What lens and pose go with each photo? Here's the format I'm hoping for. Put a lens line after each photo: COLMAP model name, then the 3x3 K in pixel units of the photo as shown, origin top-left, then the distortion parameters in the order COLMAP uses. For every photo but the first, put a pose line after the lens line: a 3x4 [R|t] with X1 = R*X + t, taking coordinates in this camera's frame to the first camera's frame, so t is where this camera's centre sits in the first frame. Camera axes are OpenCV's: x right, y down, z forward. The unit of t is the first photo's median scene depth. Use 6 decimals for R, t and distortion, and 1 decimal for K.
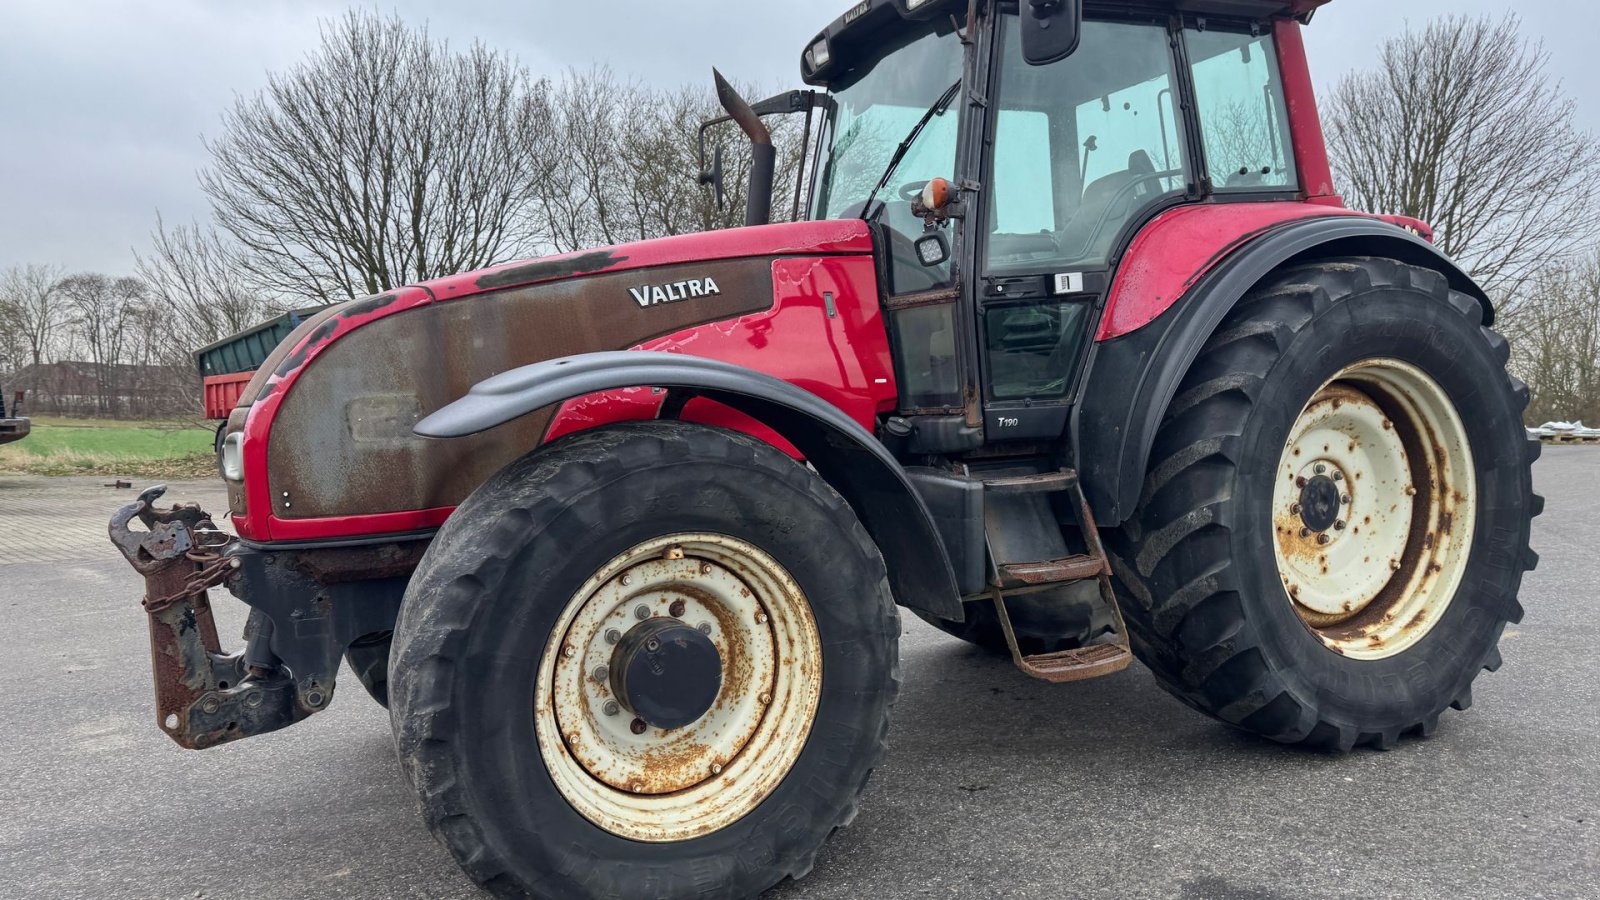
lens RADIAL K [[1096.1, 0, 800.0], [0, 1096.1, 450.0], [0, 0, 1]] dist [0.138928, -0.215129]
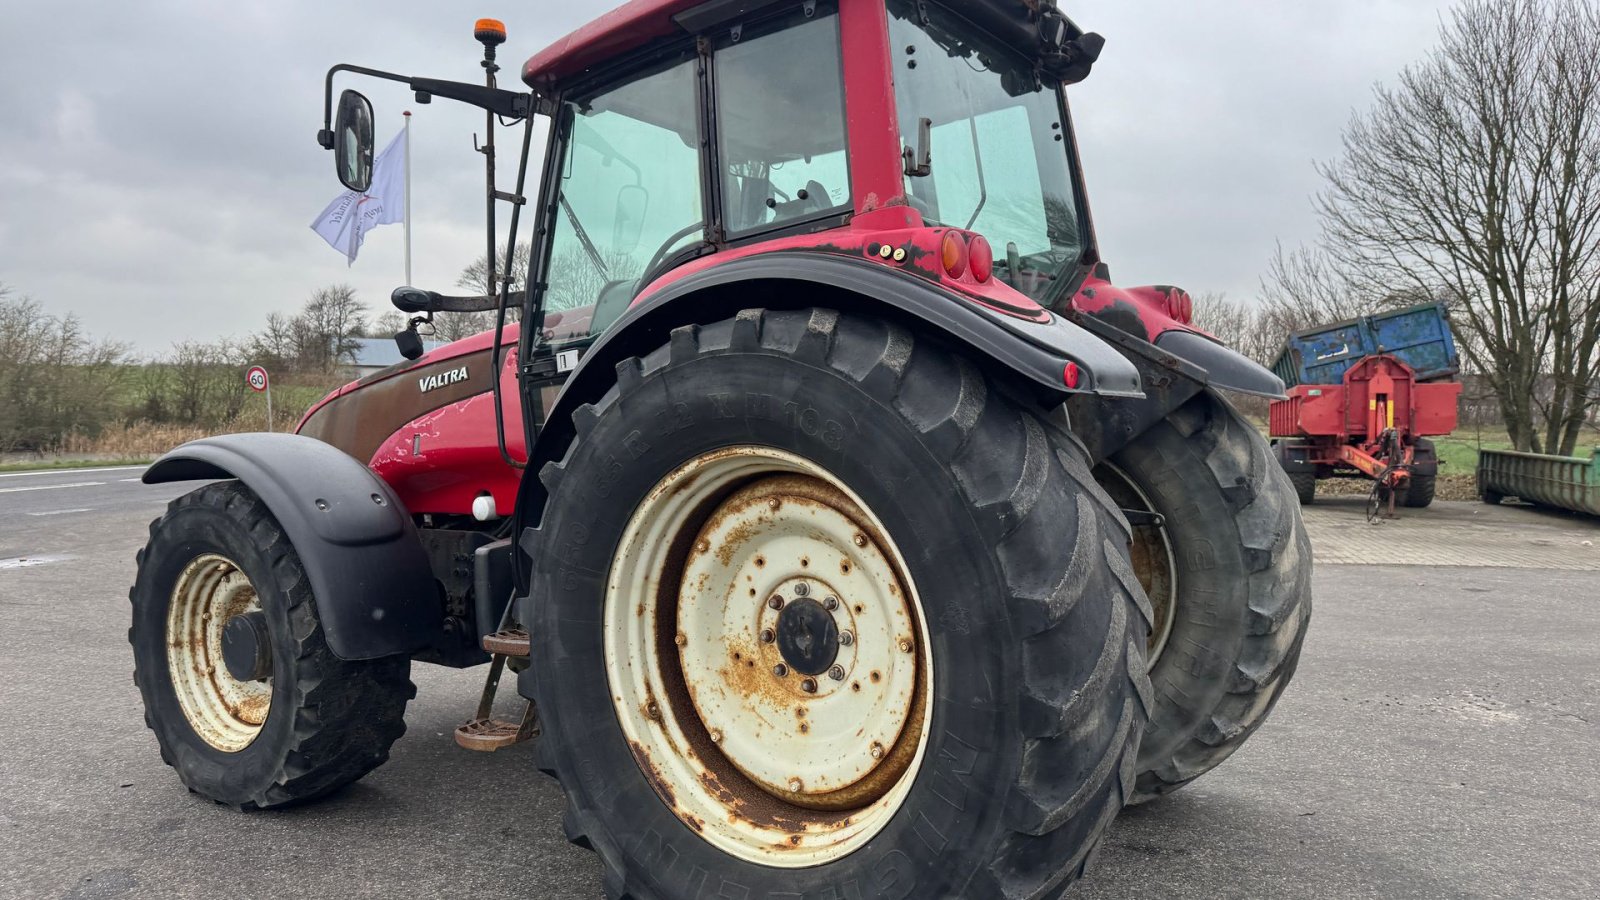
lens RADIAL K [[1096.1, 0, 800.0], [0, 1096.1, 450.0], [0, 0, 1]] dist [0.138928, -0.215129]
pose [[0.471175, 0.036863, -0.881269, 1.249270], [-0.043718, 0.998874, 0.018408, -0.100719], [0.880955, 0.029854, 0.472257, 0.736439]]
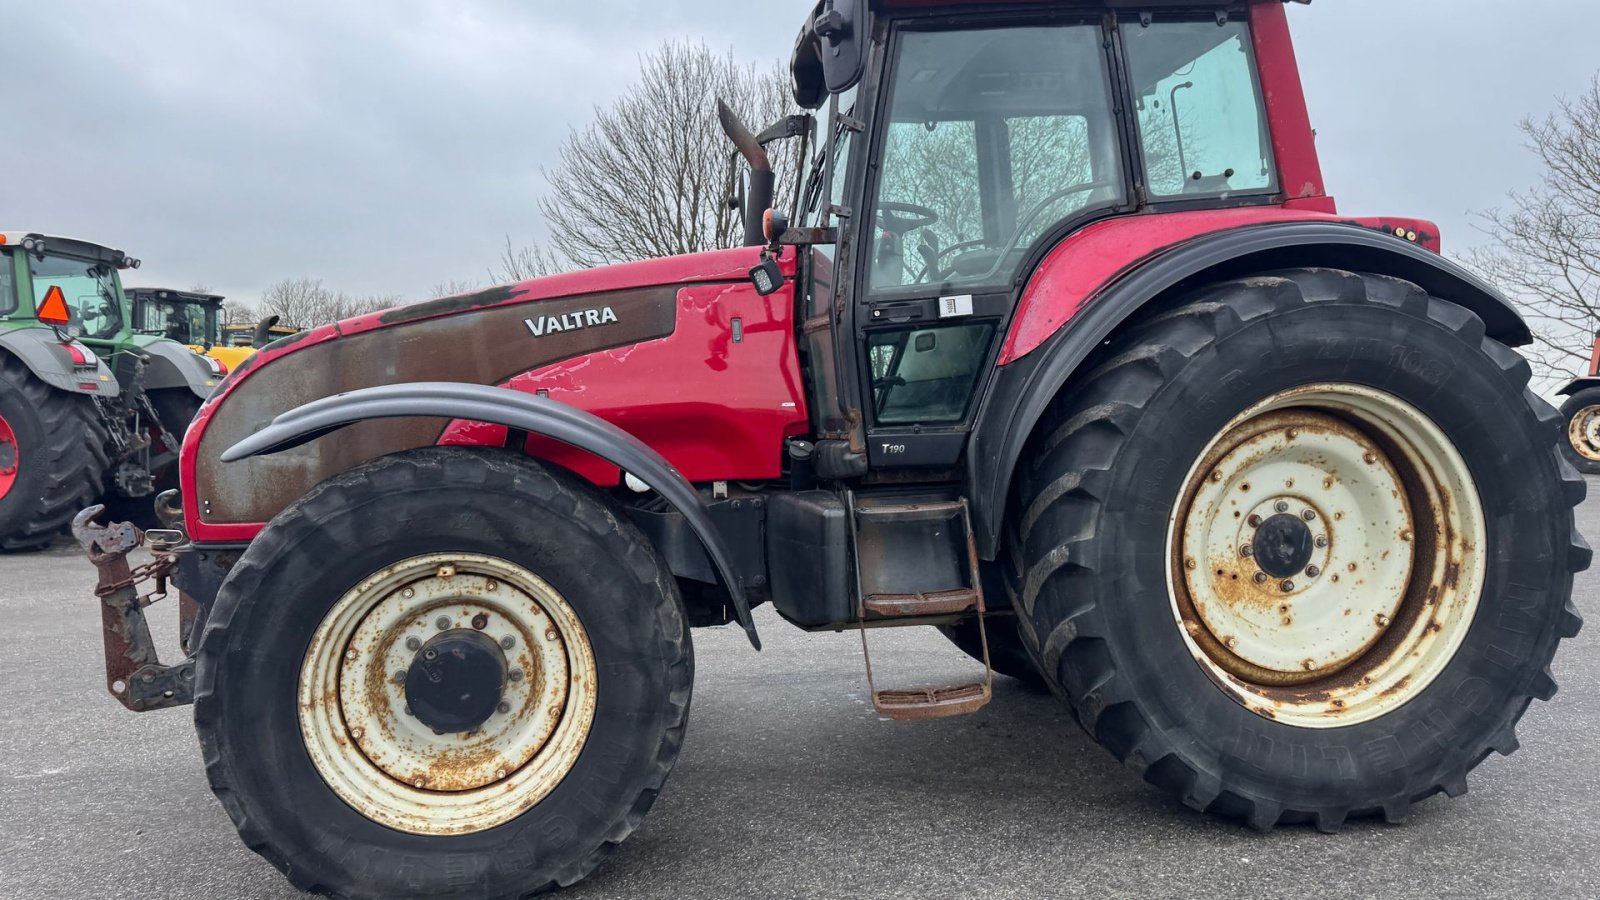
lens RADIAL K [[1107.8, 0, 807.5], [0, 1107.8, 443.0], [0, 0, 1]] dist [0.139539, -0.226609]
pose [[0.954198, 0.016892, -0.298697, 0.421140], [-0.019032, 0.999810, -0.004256, -0.025602], [0.298568, 0.009746, 0.954338, 0.039339]]
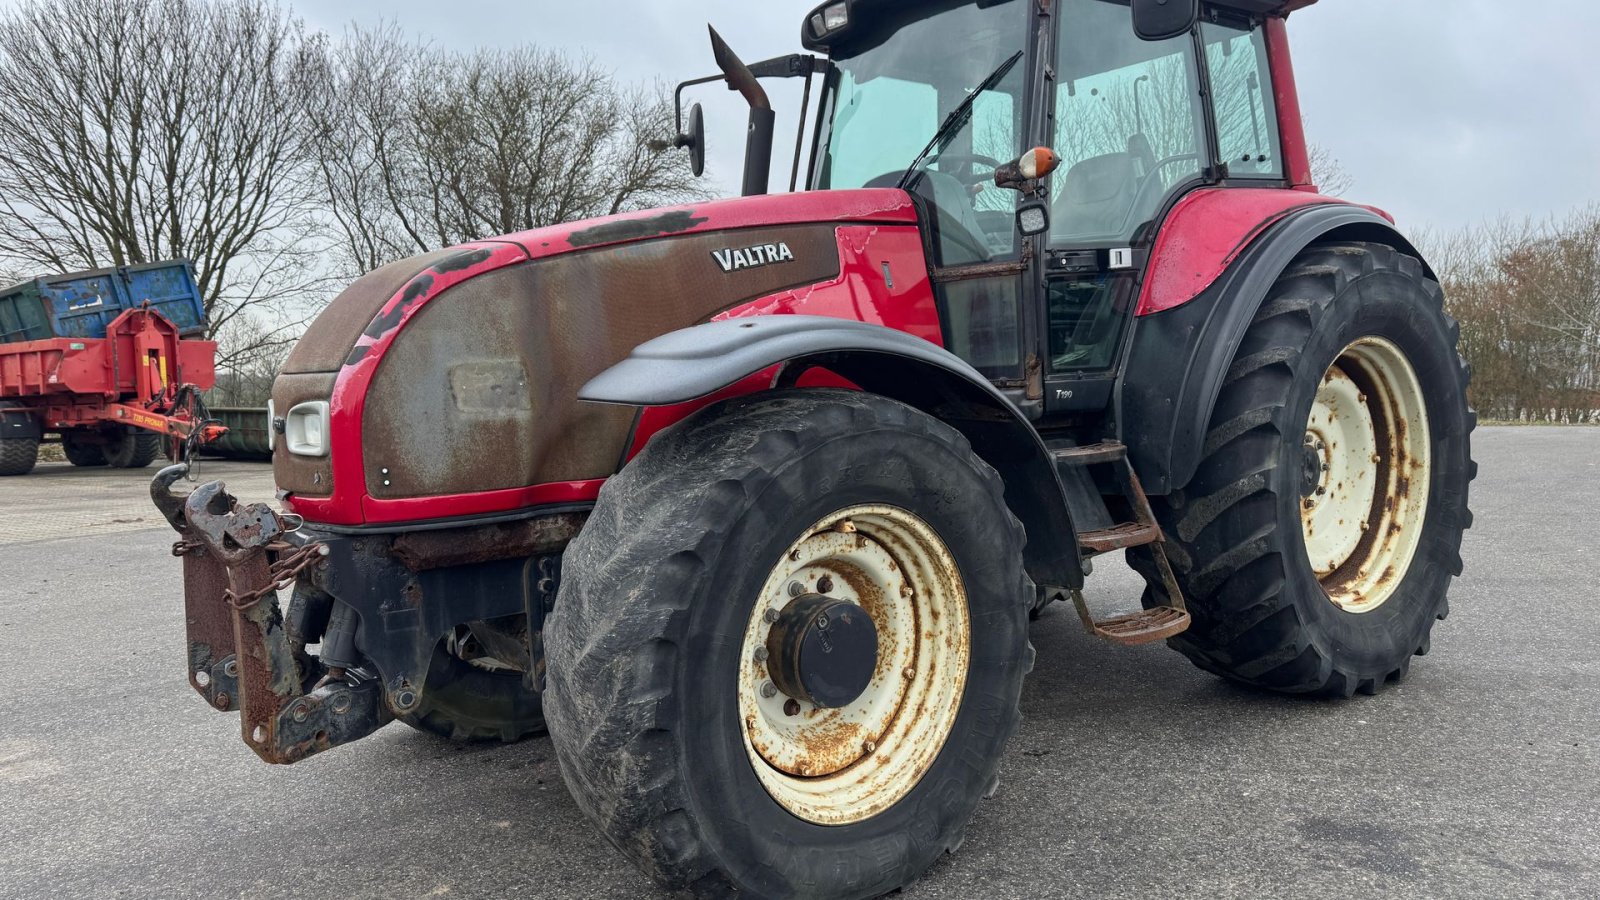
lens RADIAL K [[1091.4, 0, 801.2], [0, 1091.4, 458.1], [0, 0, 1]] dist [0.141488, -0.213682]
pose [[0.977953, -0.010414, 0.208563, -0.268265], [0.005981, 0.999743, 0.021873, 0.010175], [-0.208737, -0.020143, 0.977764, 0.057893]]
